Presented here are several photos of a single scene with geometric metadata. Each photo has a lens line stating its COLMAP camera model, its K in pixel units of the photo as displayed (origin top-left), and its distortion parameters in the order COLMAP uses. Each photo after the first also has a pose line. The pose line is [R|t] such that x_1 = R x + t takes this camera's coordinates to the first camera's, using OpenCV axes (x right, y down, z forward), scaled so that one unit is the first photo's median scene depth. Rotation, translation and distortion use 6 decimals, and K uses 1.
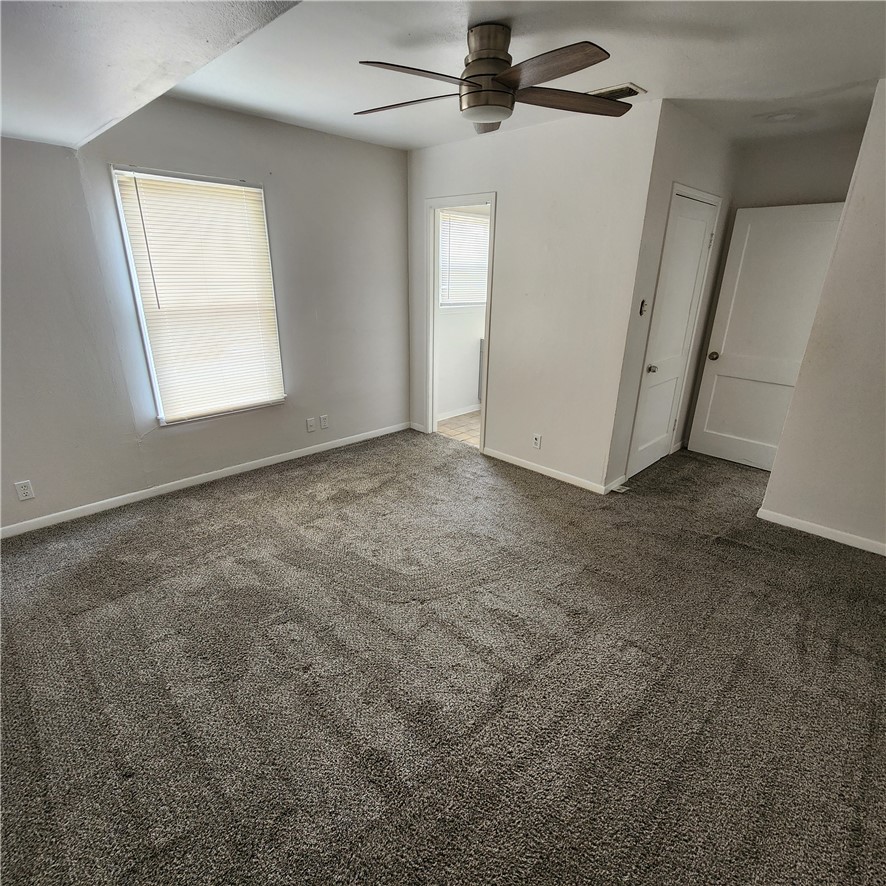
lens RADIAL K [[487.9, 0, 445.1], [0, 487.9, 456.6], [0, 0, 1]] dist [0.001898, 0.001304]
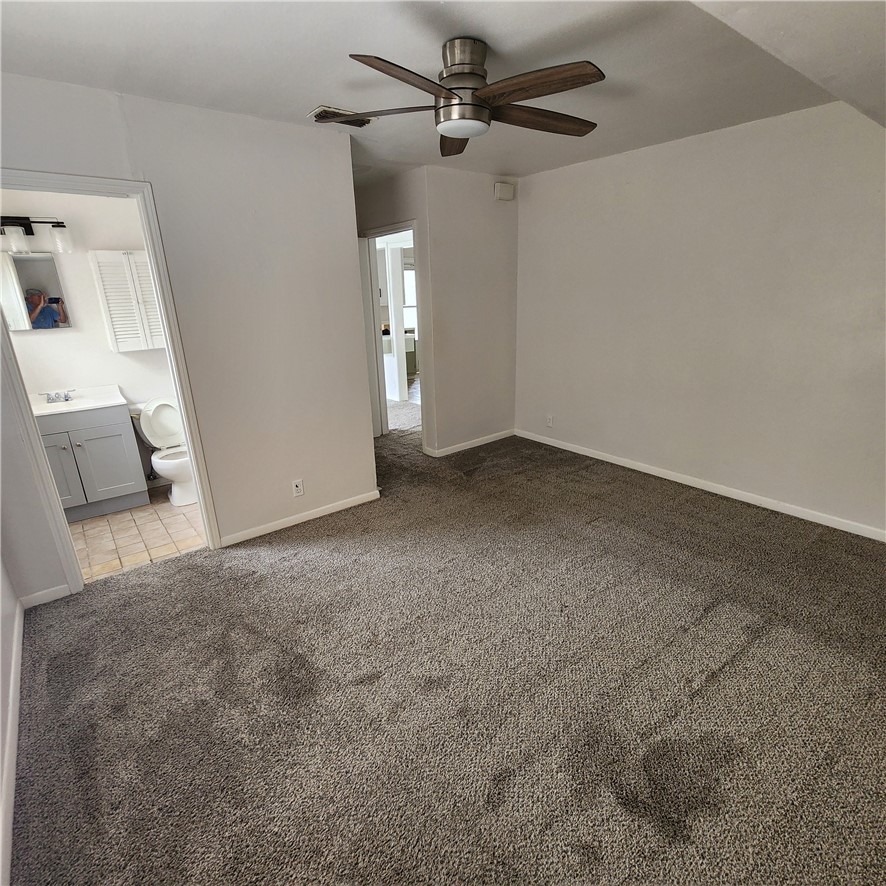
lens RADIAL K [[487.9, 0, 445.1], [0, 487.9, 456.6], [0, 0, 1]] dist [0.001898, 0.001304]
pose [[0.116113, -0.344849, 0.931449, -0.700815], [0.386635, 0.879516, 0.277425, -0.272285], [-0.914894, 0.327918, 0.235454, 0.676021]]
